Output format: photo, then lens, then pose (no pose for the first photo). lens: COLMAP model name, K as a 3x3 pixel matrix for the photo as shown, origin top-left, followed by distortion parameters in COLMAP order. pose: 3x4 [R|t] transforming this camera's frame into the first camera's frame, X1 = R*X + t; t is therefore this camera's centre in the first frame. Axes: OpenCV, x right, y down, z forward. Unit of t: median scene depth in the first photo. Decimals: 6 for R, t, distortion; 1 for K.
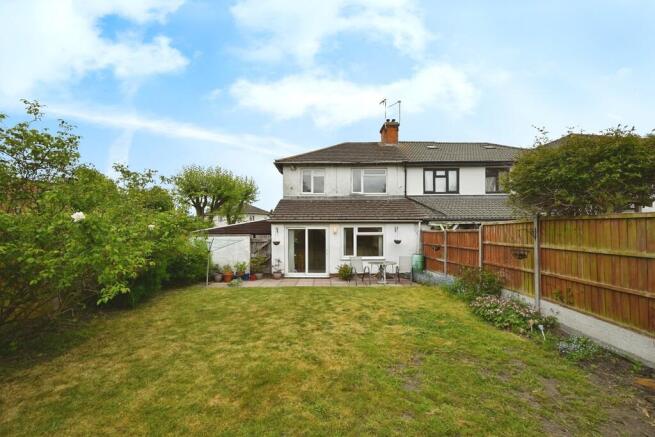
lens RADIAL K [[255.6, 0, 327.8], [0, 255.6, 221.8], [0, 0, 1]] dist [0.004237, 0.000795]
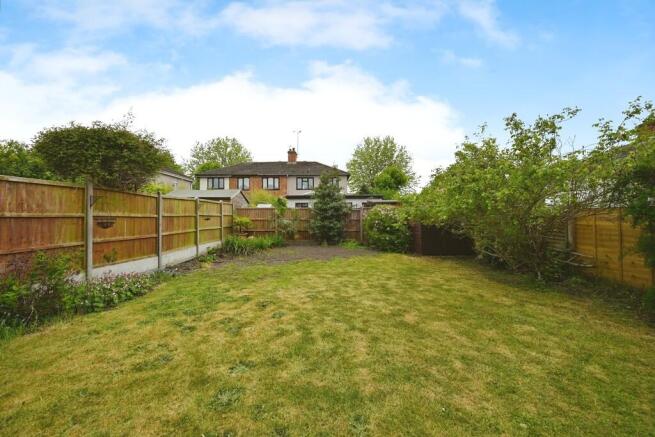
lens RADIAL K [[255.6, 0, 326.6], [0, 255.6, 220.0], [0, 0, 1]] dist [0.004237, 0.000795]
pose [[-0.999928, 0.011881, 0.001533, -0.056393], [0.011834, 0.999545, -0.027734, 0.143790], [-0.001862, -0.027714, -0.999614, 1.843200]]
